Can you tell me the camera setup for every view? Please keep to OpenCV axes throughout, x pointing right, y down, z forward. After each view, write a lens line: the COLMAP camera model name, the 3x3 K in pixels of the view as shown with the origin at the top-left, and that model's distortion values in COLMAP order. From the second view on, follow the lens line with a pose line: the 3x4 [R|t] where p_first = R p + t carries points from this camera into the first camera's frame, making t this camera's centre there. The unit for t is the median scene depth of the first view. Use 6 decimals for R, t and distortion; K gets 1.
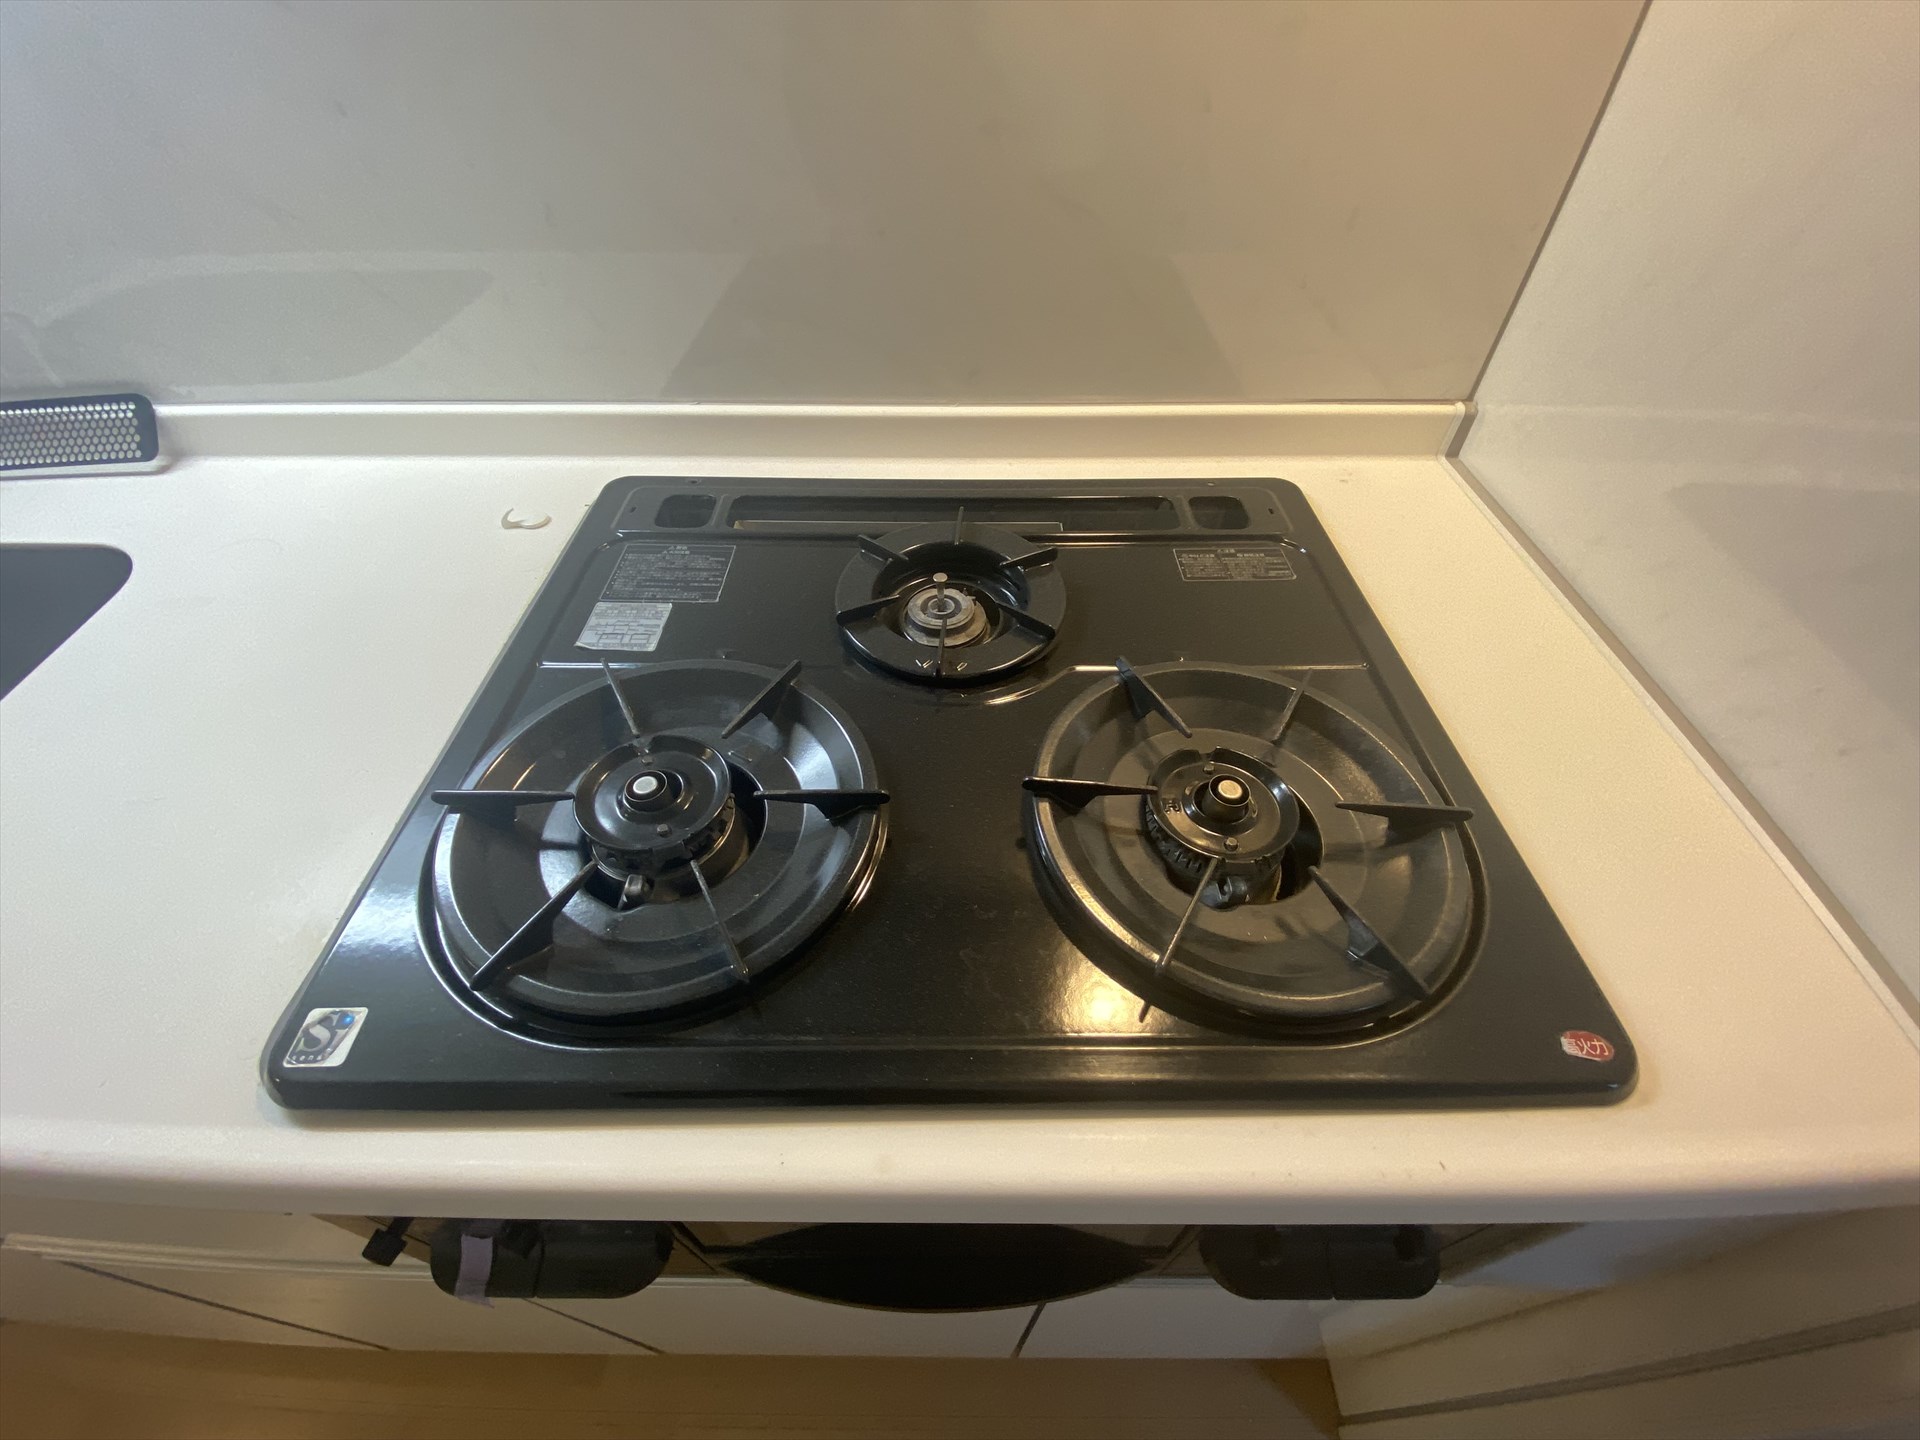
lens RADIAL K [[772.2, 0, 957.4], [0, 772.2, 723.4], [0, 0, 1]] dist [0.050454, -0.044483]
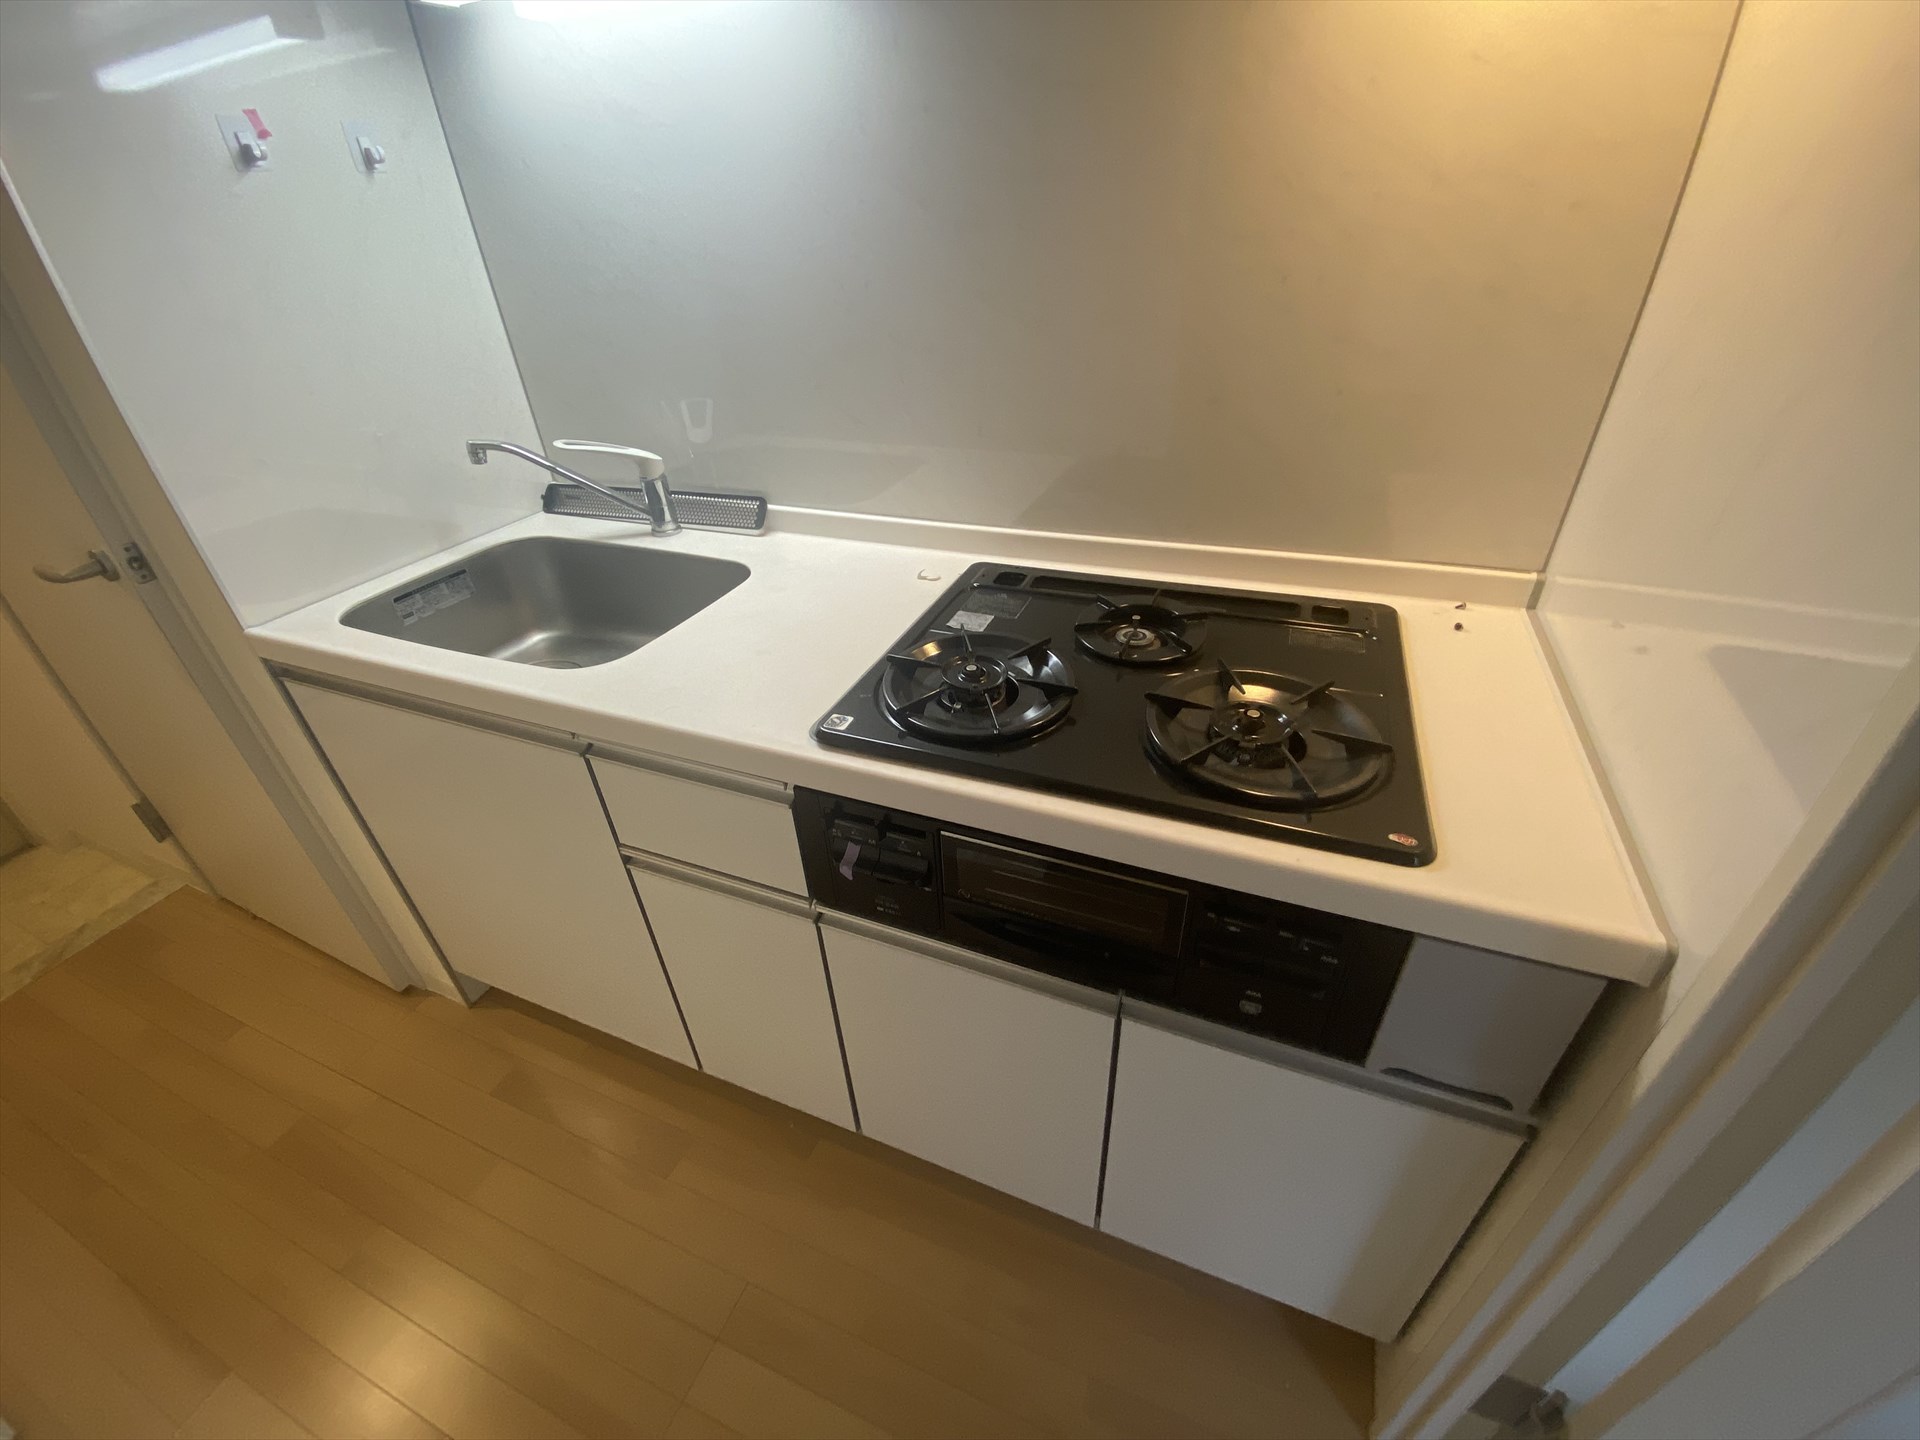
lens RADIAL K [[779.6, 0, 951.4], [0, 779.6, 722.6], [0, 0, 1]] dist [0.038193, -0.028673]
pose [[0.924058, 0.168938, -0.342895, 0.227047], [-0.241418, 0.953419, -0.180859, 0.446048], [0.296369, 0.249905, 0.921799, -0.700618]]
